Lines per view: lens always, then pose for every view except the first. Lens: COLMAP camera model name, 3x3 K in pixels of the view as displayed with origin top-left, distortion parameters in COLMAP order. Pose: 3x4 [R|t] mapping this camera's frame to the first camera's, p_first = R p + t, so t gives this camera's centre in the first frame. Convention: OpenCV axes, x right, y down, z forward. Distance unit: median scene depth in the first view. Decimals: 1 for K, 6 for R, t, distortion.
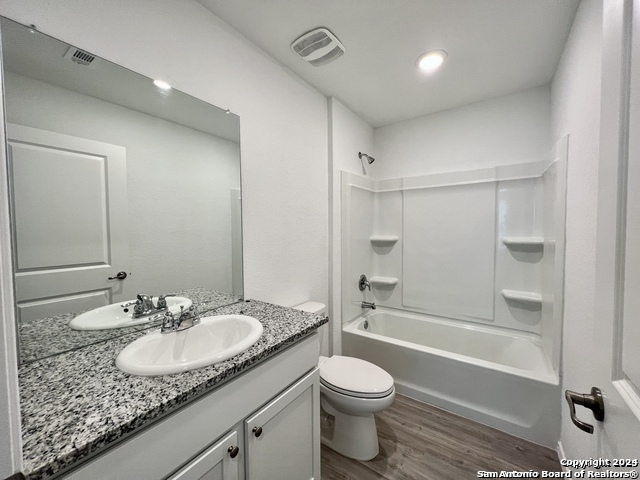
lens RADIAL K [[257.5, 0, 319.0], [0, 257.5, 240.9], [0, 0, 1]] dist [-0.001711, 0.000192]
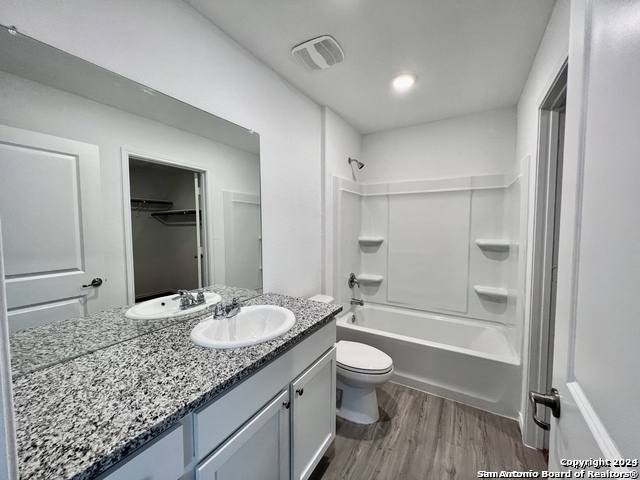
lens RADIAL K [[263.2, 0, 319.0], [0, 263.2, 247.8], [0, 0, 1]] dist [0.002568, 0.000144]
pose [[0.995635, -0.015973, 0.091952, -0.067896], [0.014107, 0.999682, 0.020899, 0.001664], [-0.092257, -0.019511, 0.995544, -0.076136]]
